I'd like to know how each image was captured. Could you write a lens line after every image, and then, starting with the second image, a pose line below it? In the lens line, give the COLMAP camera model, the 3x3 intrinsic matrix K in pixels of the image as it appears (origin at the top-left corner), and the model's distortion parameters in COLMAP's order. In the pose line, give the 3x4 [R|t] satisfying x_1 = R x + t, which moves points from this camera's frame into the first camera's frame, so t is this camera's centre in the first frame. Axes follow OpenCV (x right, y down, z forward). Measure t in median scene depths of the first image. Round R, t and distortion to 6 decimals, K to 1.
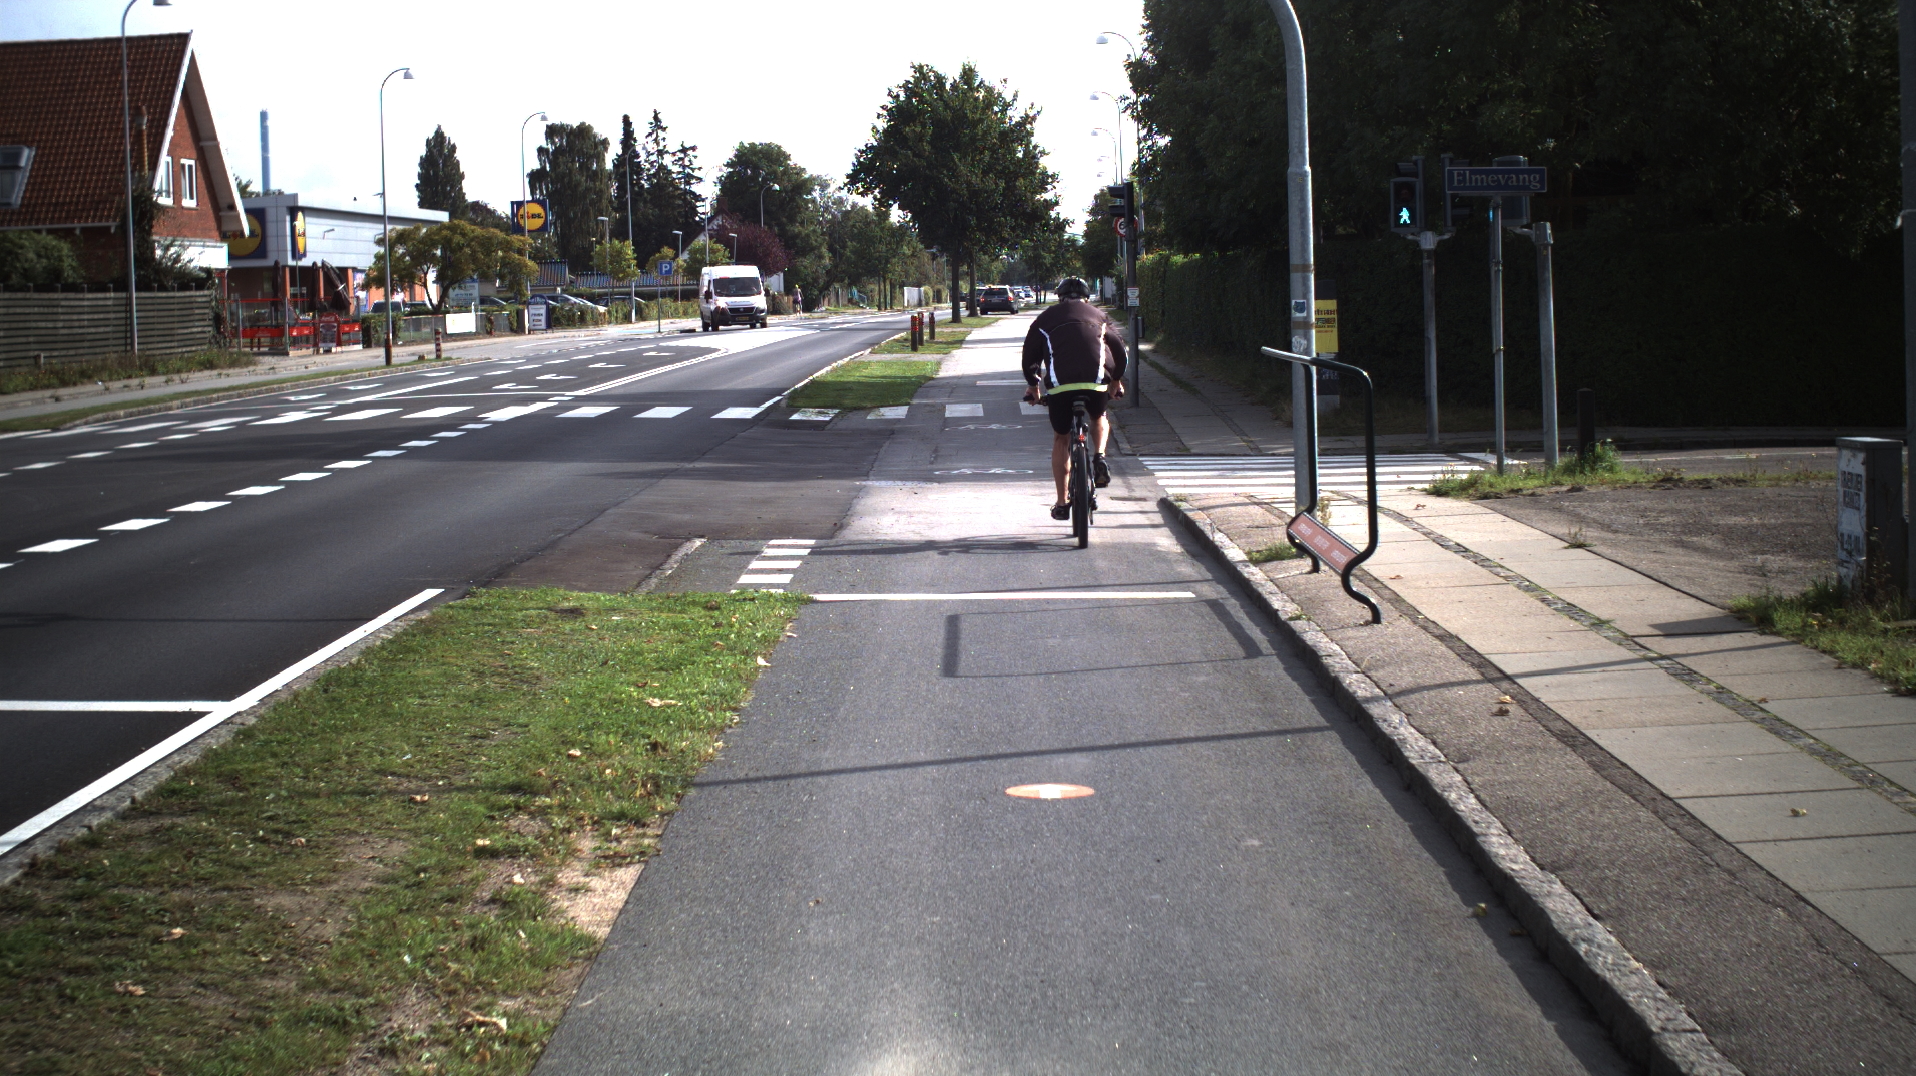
lens RADIAL K [[3058.5, 0, 958.0], [0, 3058.5, 538.0], [0, 0, 1]] dist [-0.201129, 0.101424]
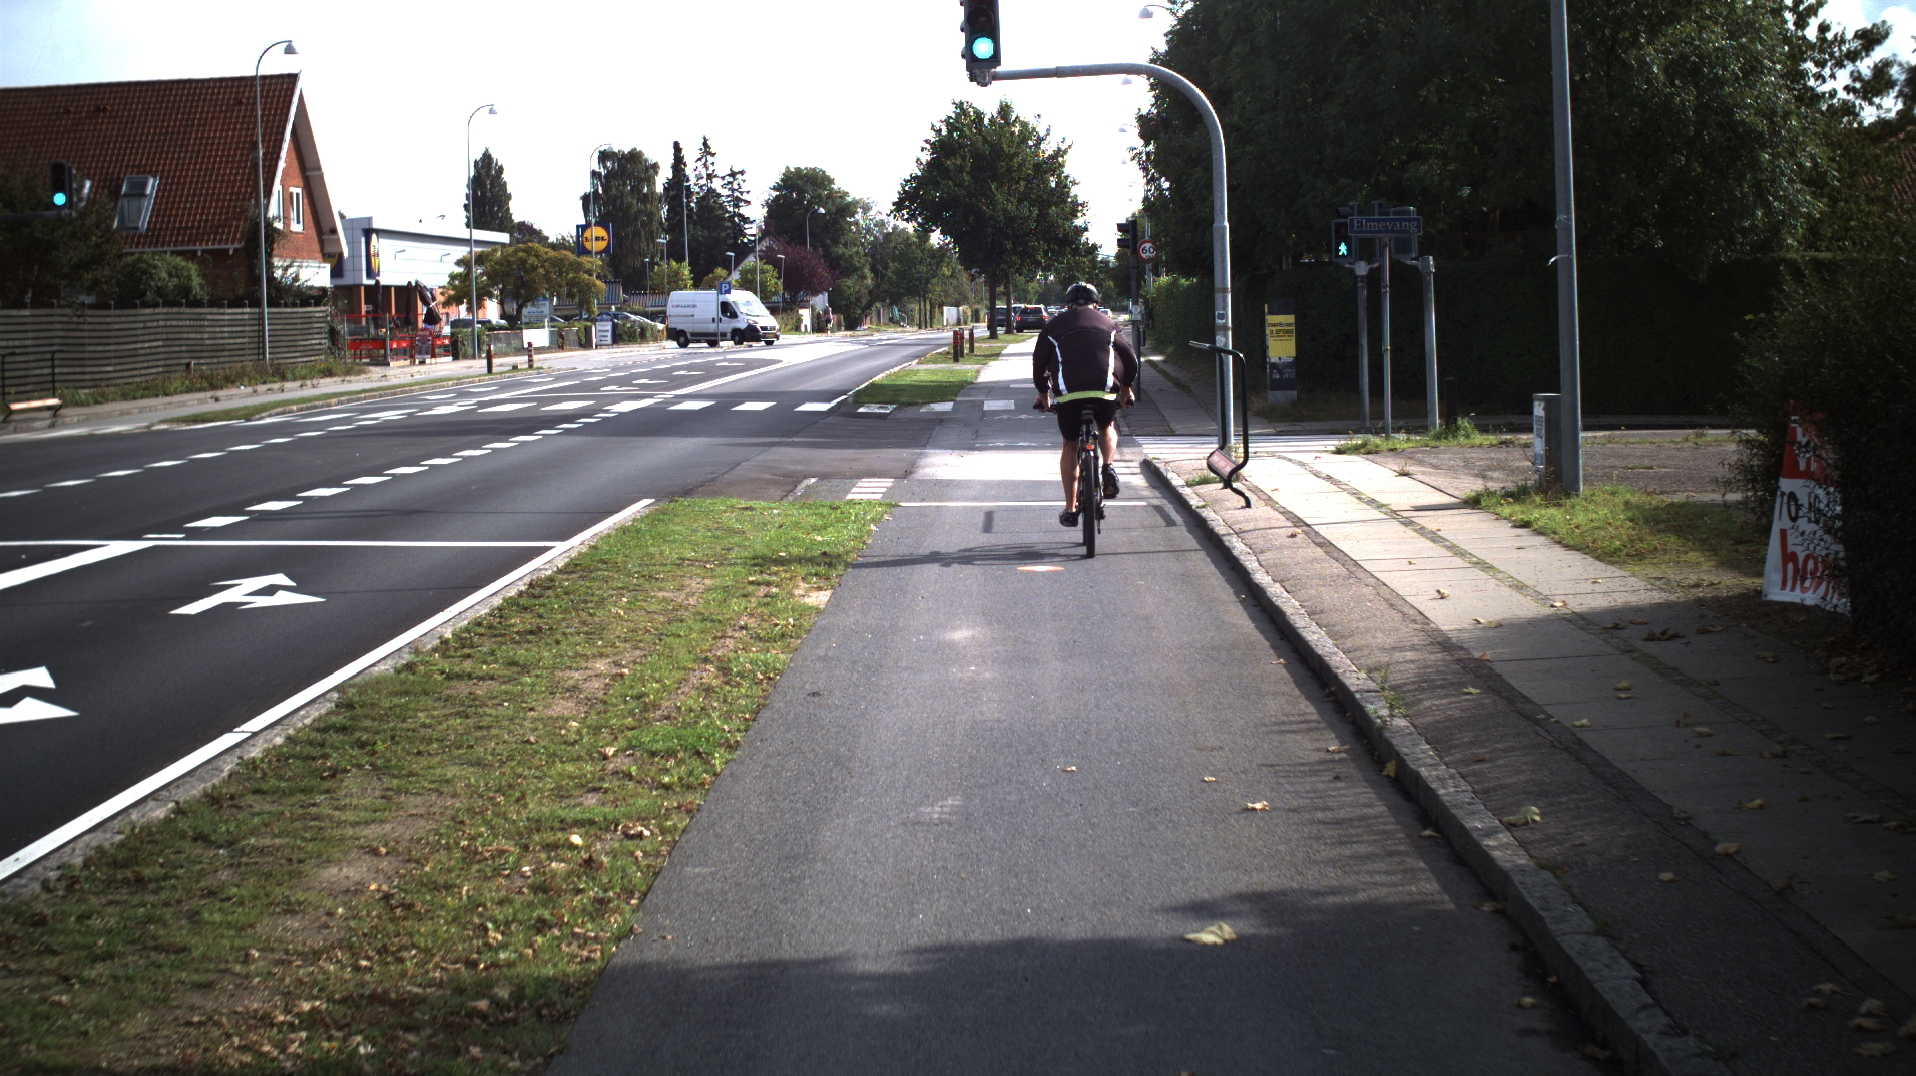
lens RADIAL K [[3058.5, 0, 958.0], [0, 3058.5, 538.0], [0, 0, 1]] dist [-0.201129, 0.101424]
pose [[0.999923, 0.002876, -0.012111, 0.000228], [-0.002955, 0.999974, -0.006508, 0.008693], [0.012092, 0.006543, 0.999905, -0.100469]]
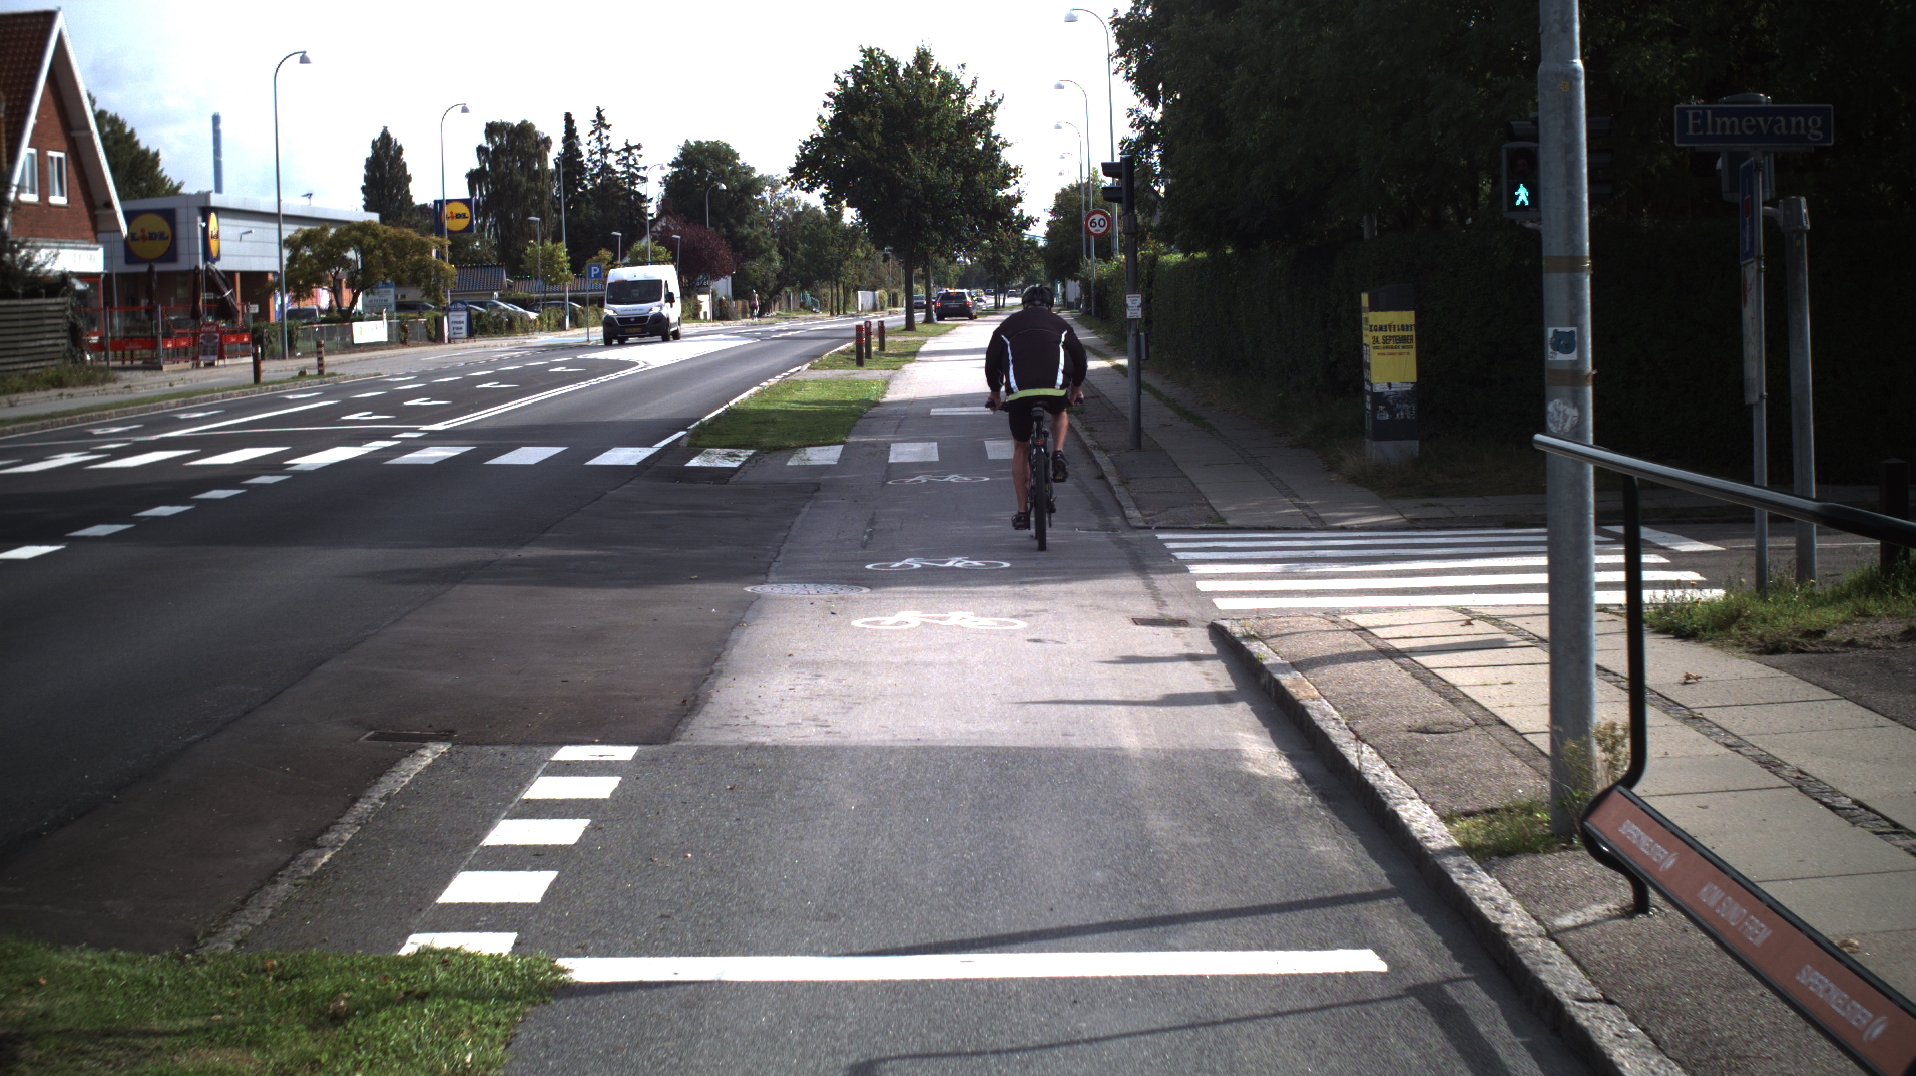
lens RADIAL K [[3058.5, 0, 958.0], [0, 3058.5, 538.0], [0, 0, 1]] dist [-0.201129, 0.101424]
pose [[0.999901, -0.002489, 0.013819, 0.001104], [0.002504, 0.999996, -0.001063, -0.008620], [-0.013816, 0.001097, 0.999904, 0.100410]]
